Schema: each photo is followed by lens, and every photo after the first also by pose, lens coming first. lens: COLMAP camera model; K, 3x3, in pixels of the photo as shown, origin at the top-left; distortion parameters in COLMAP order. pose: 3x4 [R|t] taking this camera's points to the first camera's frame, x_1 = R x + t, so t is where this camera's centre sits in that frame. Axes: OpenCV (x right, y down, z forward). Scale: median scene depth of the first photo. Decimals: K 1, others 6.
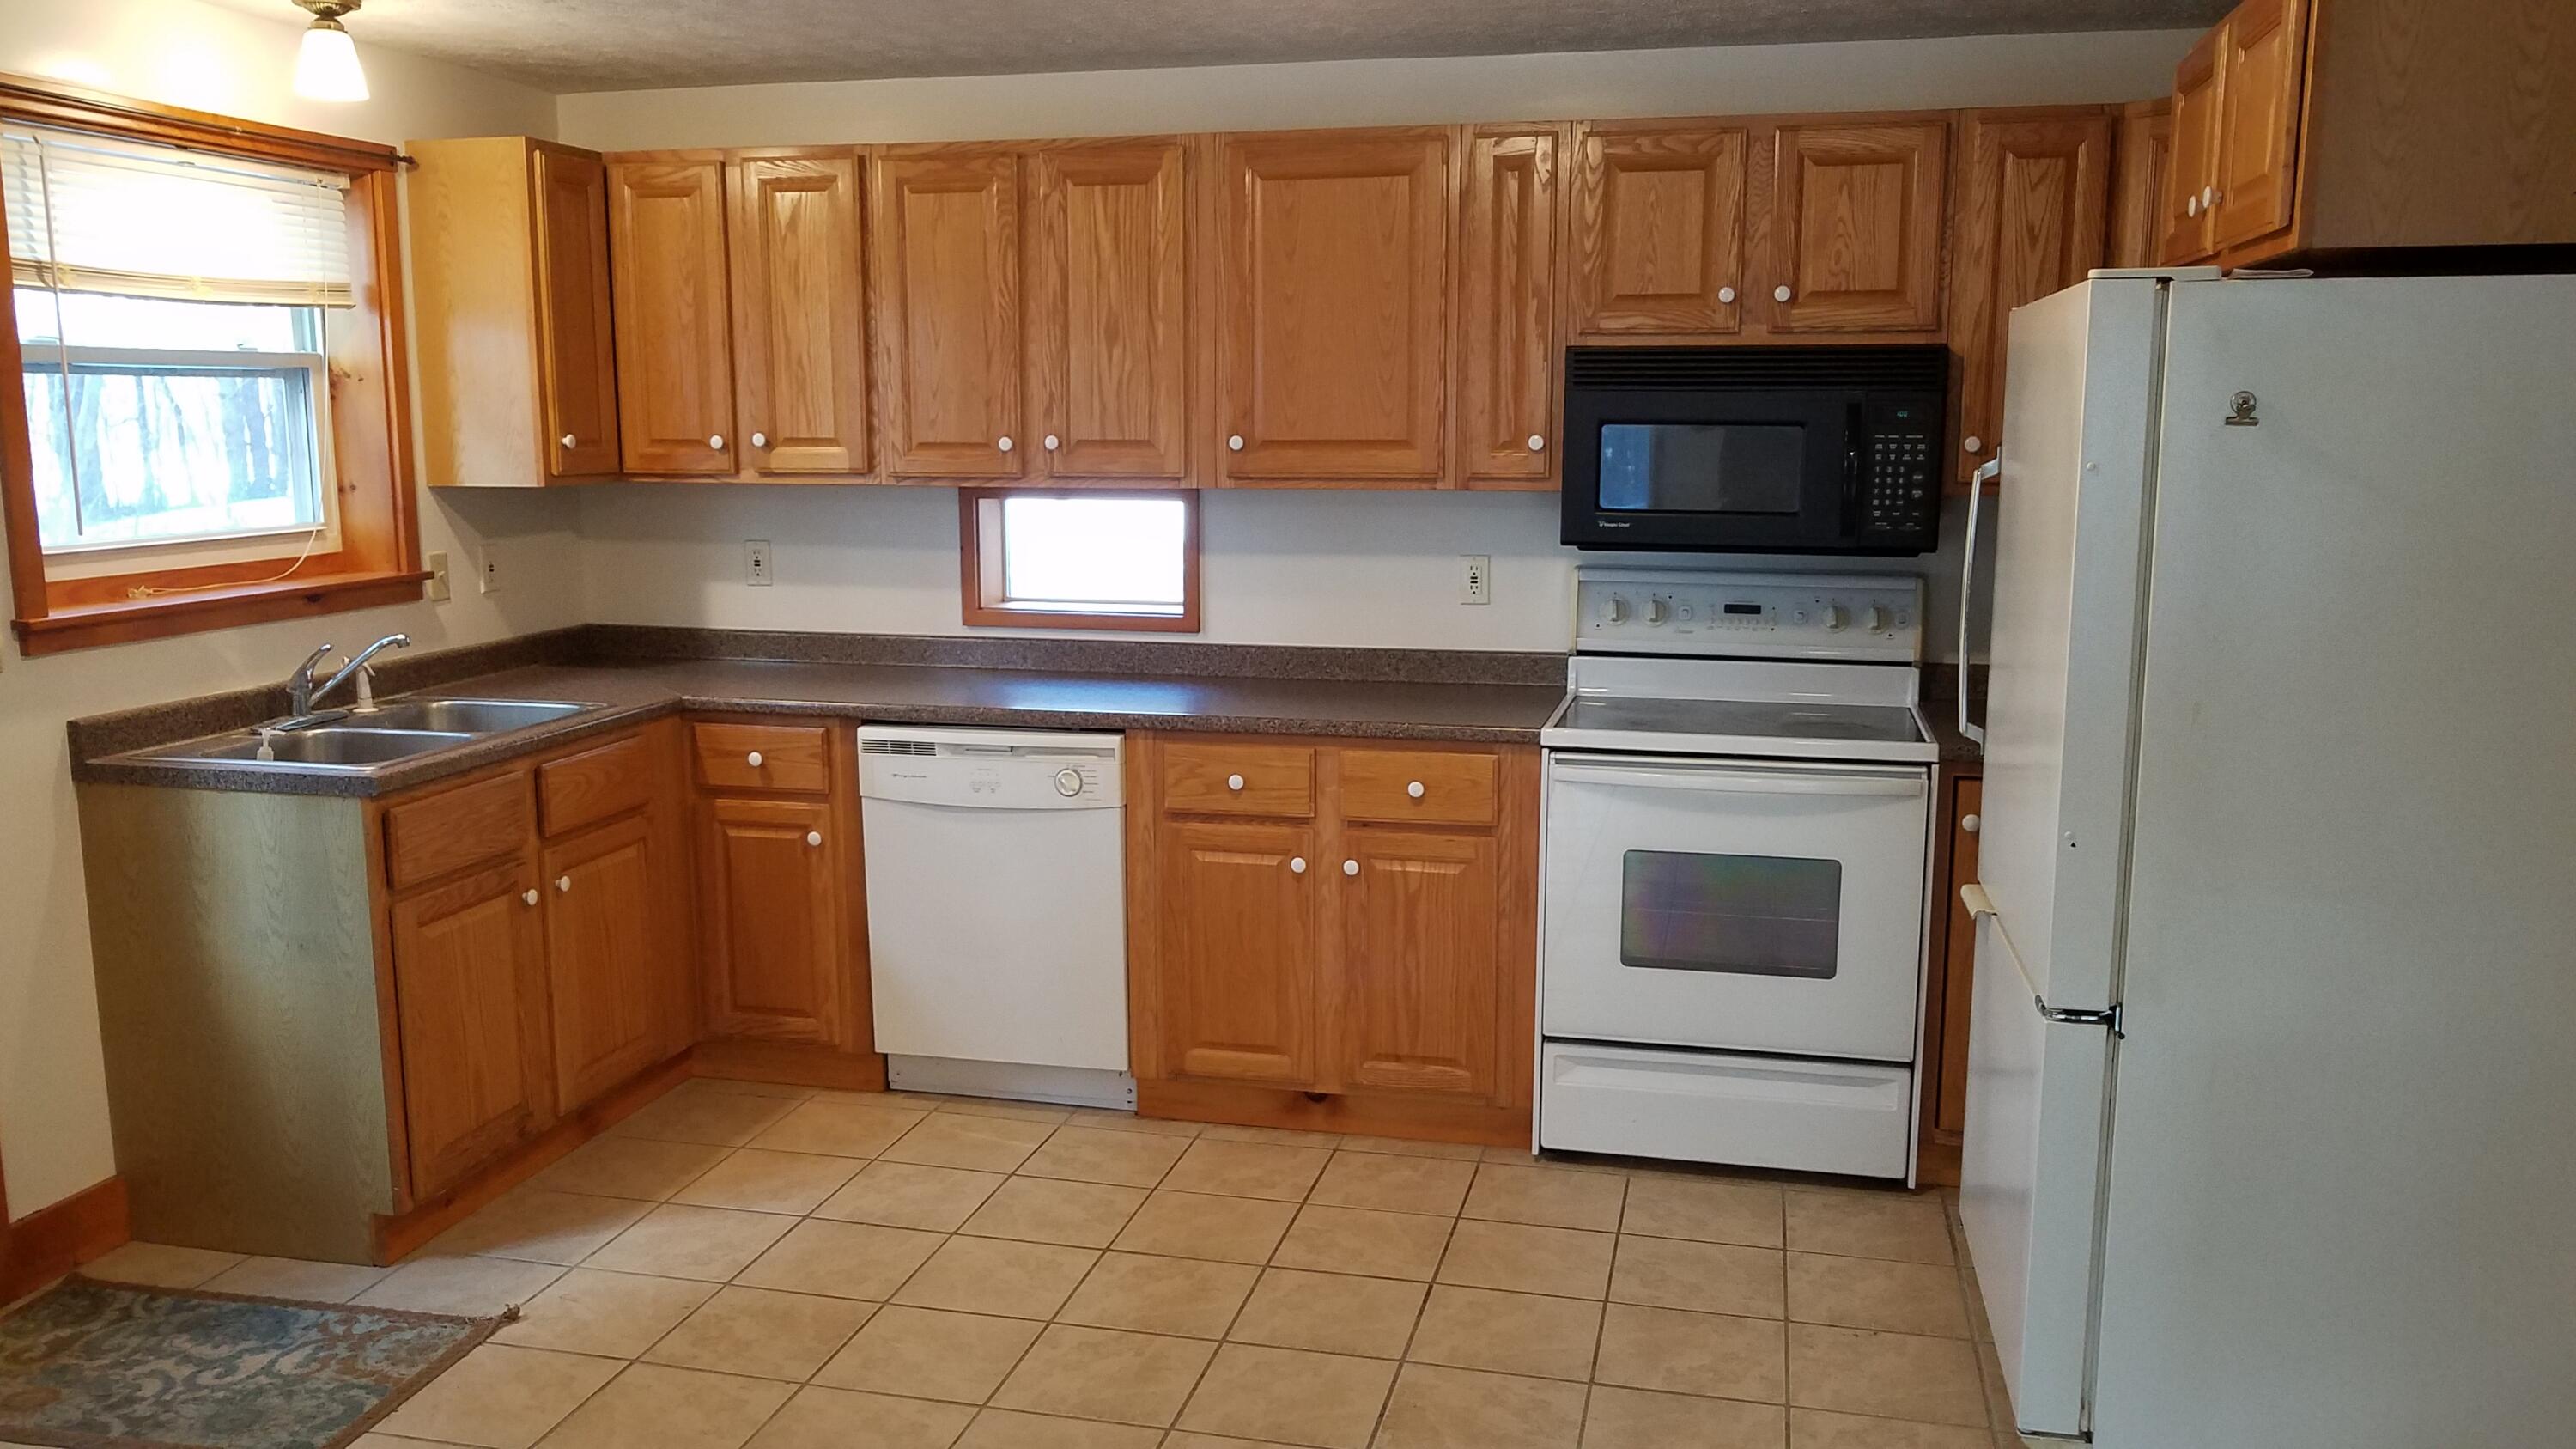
lens RADIAL K [[2046.4, 0, 1288.0], [0, 2046.4, 724.5], [0, 0, 1]] dist [0.004458, -0.002322]
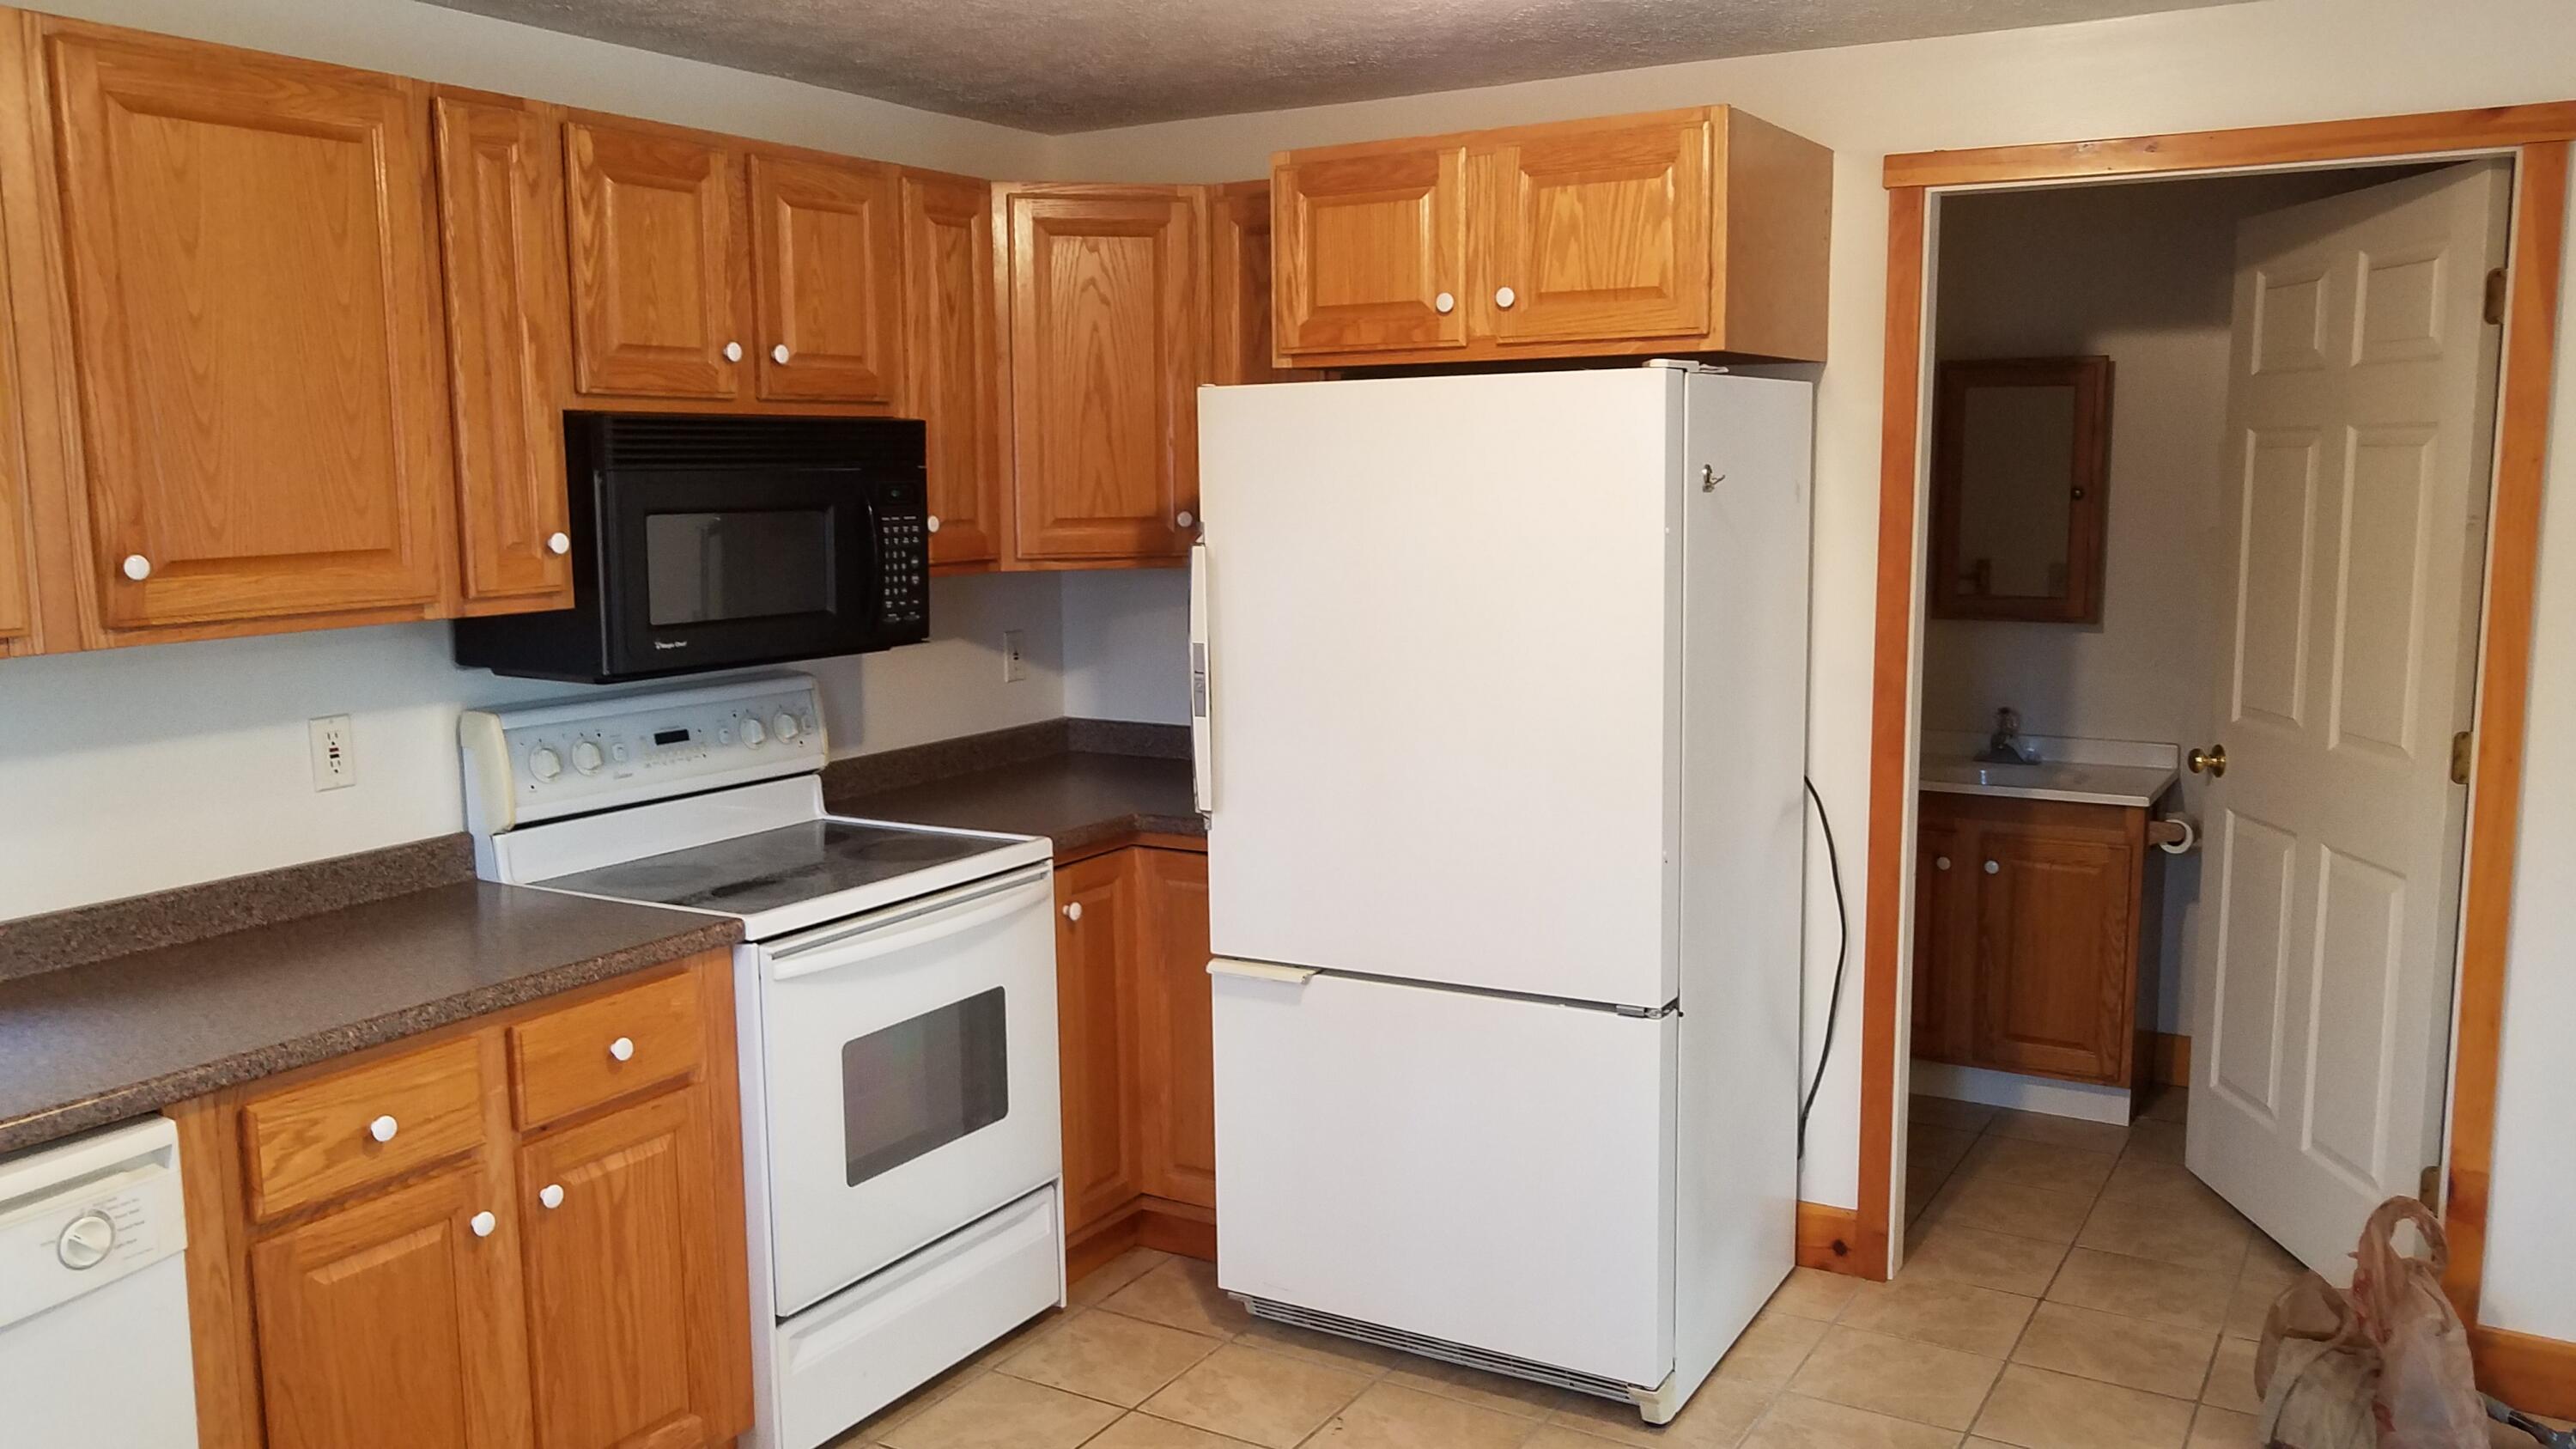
lens RADIAL K [[2021.8, 0, 1288.0], [0, 2021.8, 724.5], [0, 0, 1]] dist [0.040131, -0.001618]
pose [[0.309411, -0.130062, 0.941992, -0.491031], [0.157689, 0.983905, 0.084054, -0.096550], [-0.937763, 0.122535, 0.324941, 0.544937]]
